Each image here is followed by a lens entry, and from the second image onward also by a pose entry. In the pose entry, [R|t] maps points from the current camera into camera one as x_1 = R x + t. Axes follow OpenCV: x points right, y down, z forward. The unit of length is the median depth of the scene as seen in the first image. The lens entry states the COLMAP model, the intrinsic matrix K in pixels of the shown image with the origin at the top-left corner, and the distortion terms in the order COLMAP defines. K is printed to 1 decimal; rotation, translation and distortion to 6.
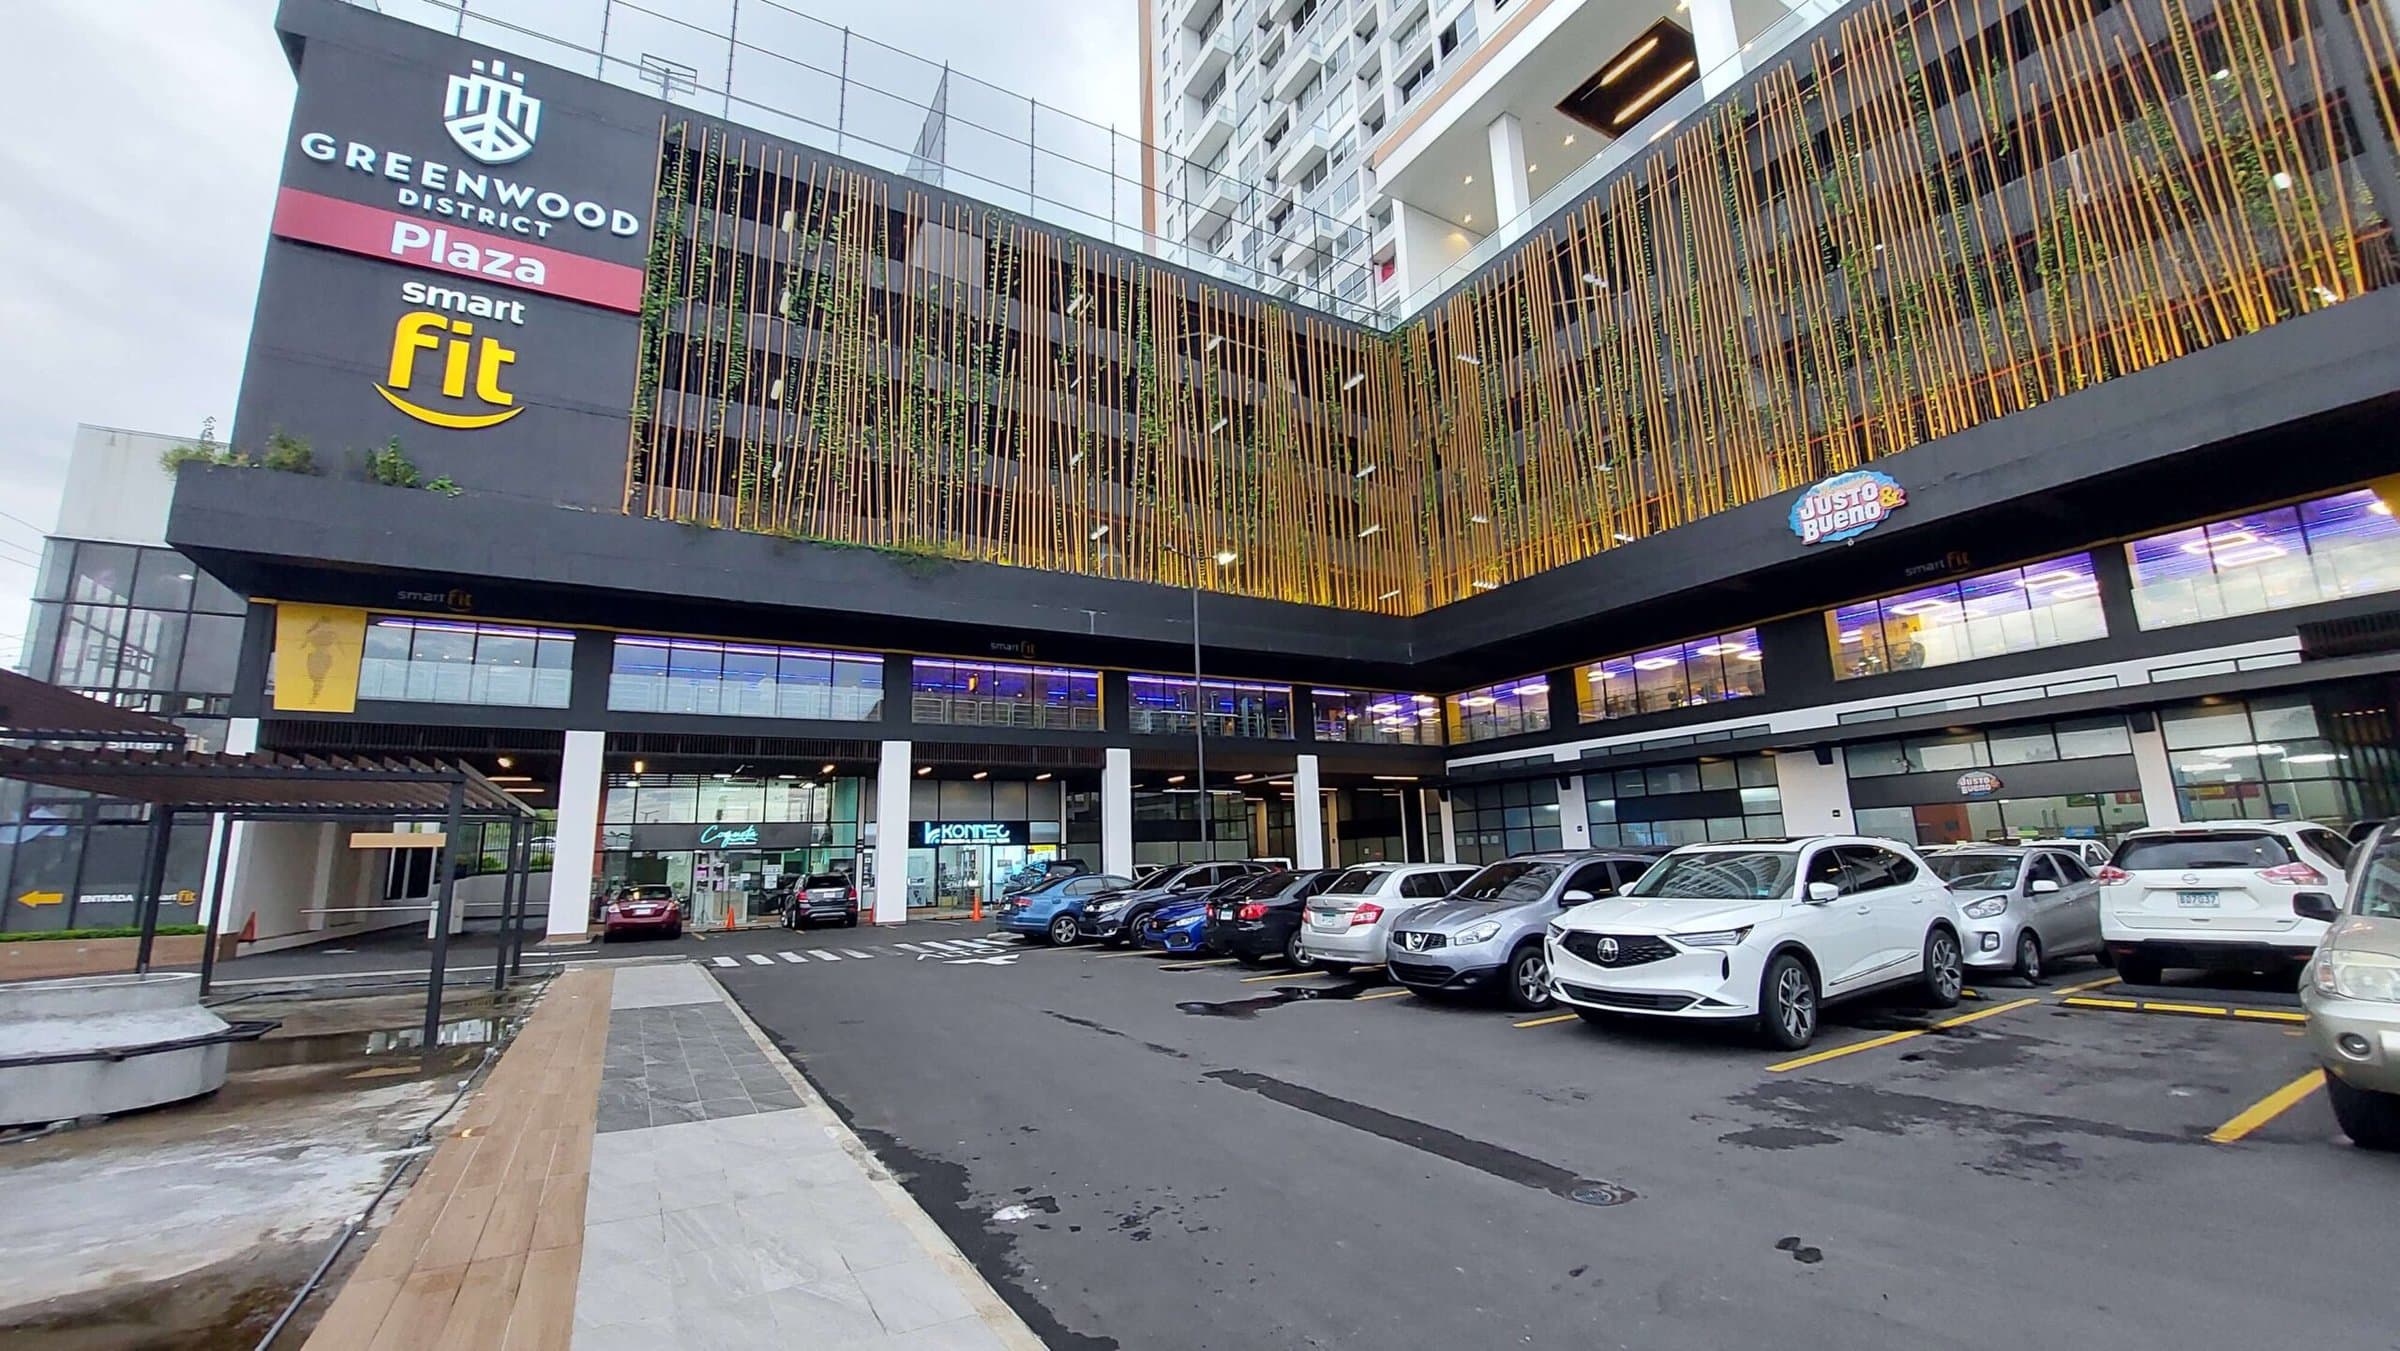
lens RADIAL K [[979.7, 0, 1248.3], [0, 979.7, 669.5], [0, 0, 1]] dist [-0.024641, 0.000200]
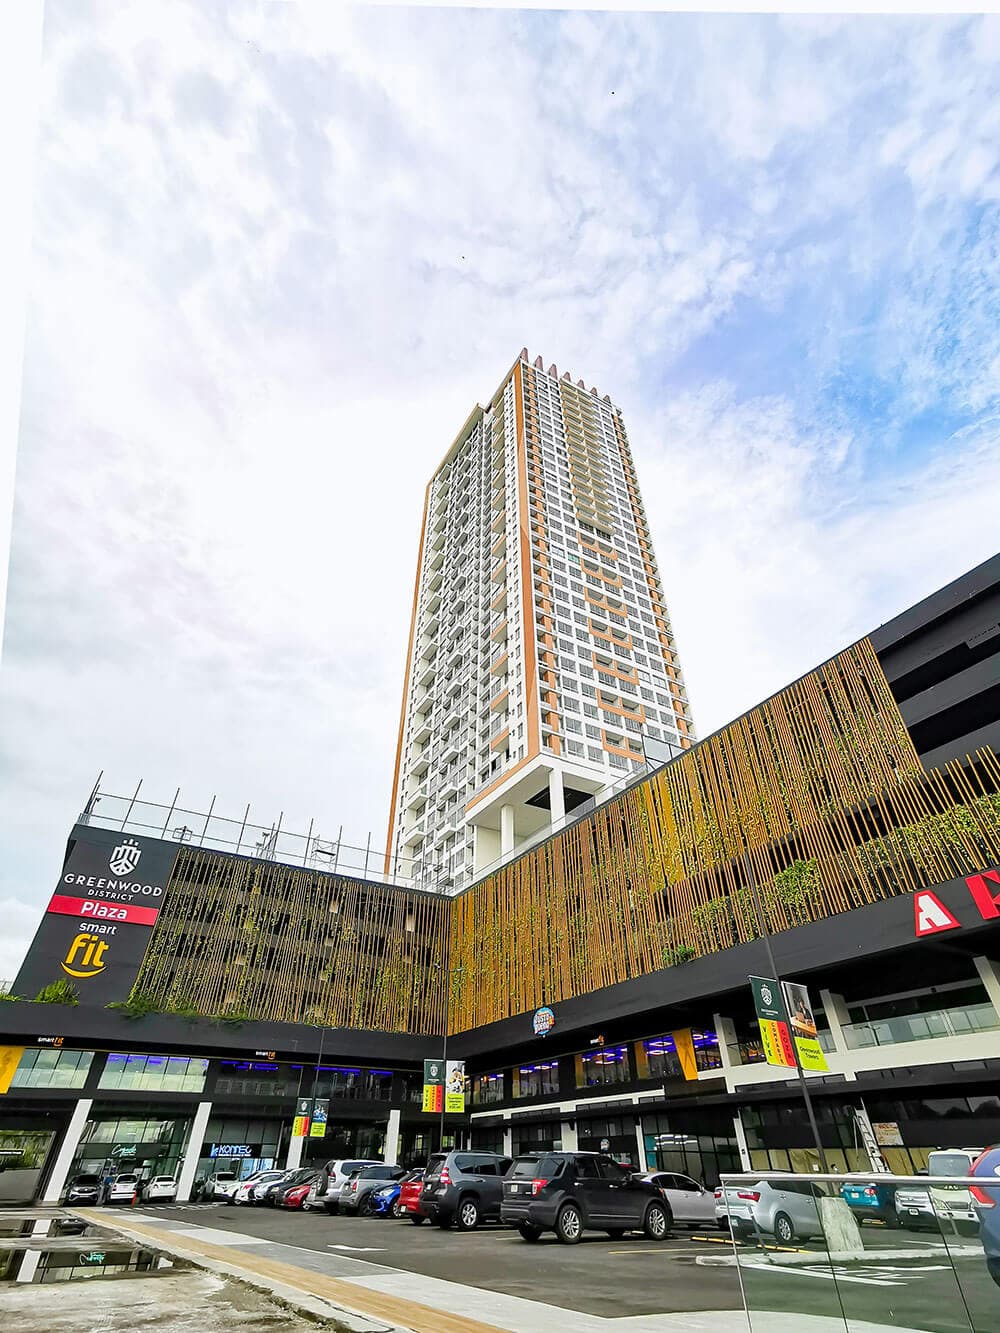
lens RADIAL K [[647.1, 0, 497.5], [0, 647.1, 641.8], [0, 0, 1]] dist [-0.026030, 0.037329]
pose [[0.998962, 0.010690, -0.044274, 0.516216], [-0.030585, 0.877740, -0.478160, -0.223949], [0.033750, 0.479018, 0.877156, -1.146099]]
